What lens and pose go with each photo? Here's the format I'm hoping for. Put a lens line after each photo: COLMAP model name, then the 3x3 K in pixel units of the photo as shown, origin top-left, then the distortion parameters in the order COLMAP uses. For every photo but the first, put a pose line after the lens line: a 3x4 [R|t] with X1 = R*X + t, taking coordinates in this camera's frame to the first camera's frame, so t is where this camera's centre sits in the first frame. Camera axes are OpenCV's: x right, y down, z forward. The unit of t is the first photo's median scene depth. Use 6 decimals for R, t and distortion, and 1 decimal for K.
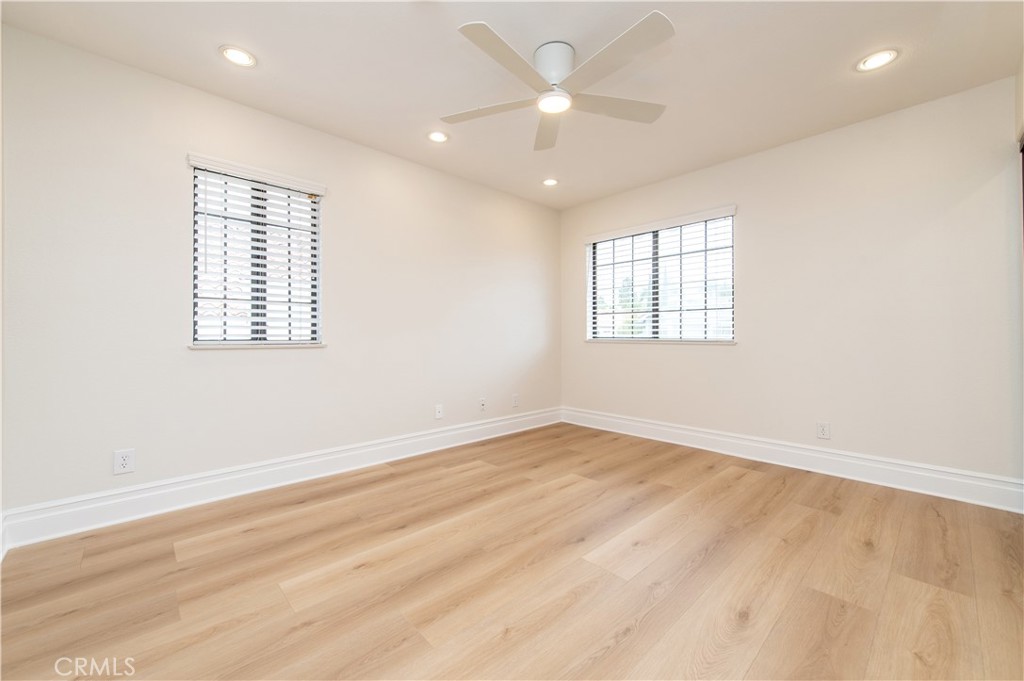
lens RADIAL K [[403.2, 0, 506.2], [0, 403.2, 339.9], [0, 0, 1]] dist [0.009745, -0.000698]
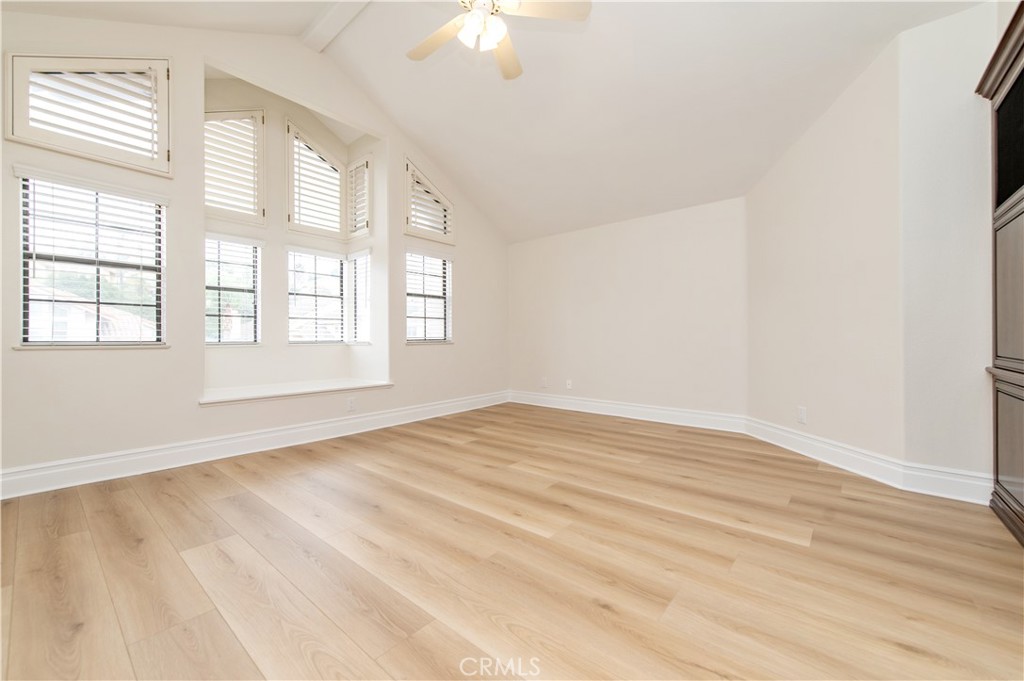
lens RADIAL K [[403.2, 0, 507.7], [0, 403.2, 338.2], [0, 0, 1]] dist [0.009745, -0.000698]
pose [[-0.125567, 0.001825, 0.992083, -1.236119], [0.005080, 0.999986, -0.001197, -0.010114], [-0.992072, 0.004890, -0.125574, 1.337734]]
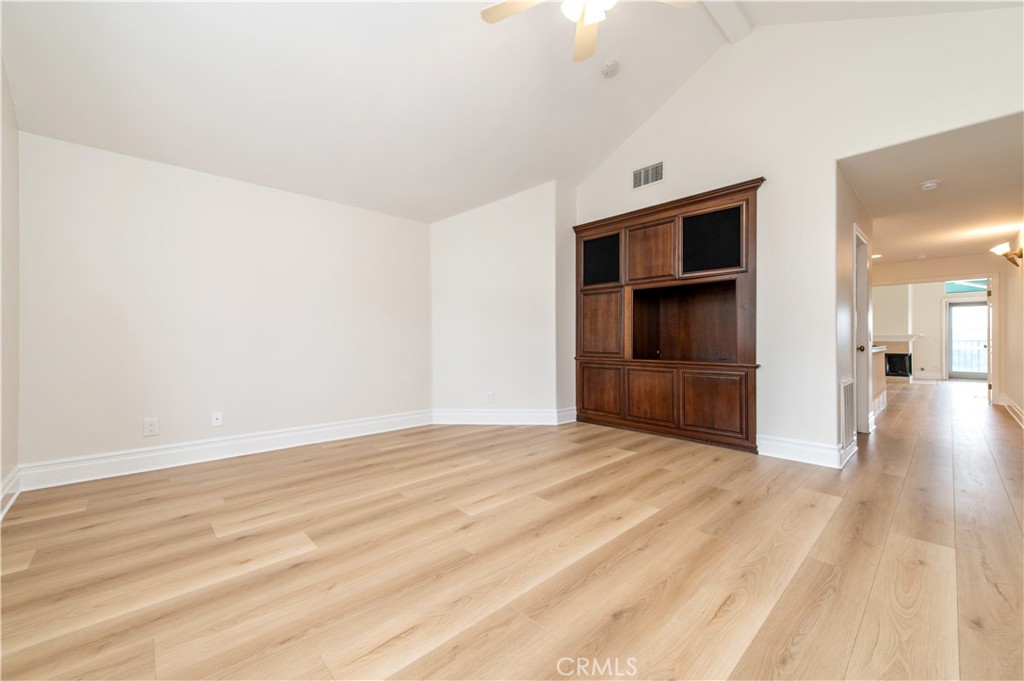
lens RADIAL K [[403.2, 0, 513.4], [0, 403.2, 338.3], [0, 0, 1]] dist [0.009745, -0.000698]
pose [[-0.999906, 0.001774, -0.013631, -0.169290], [0.001734, 0.999994, 0.002910, -0.035247], [0.013636, 0.002886, -0.999903, 2.079030]]
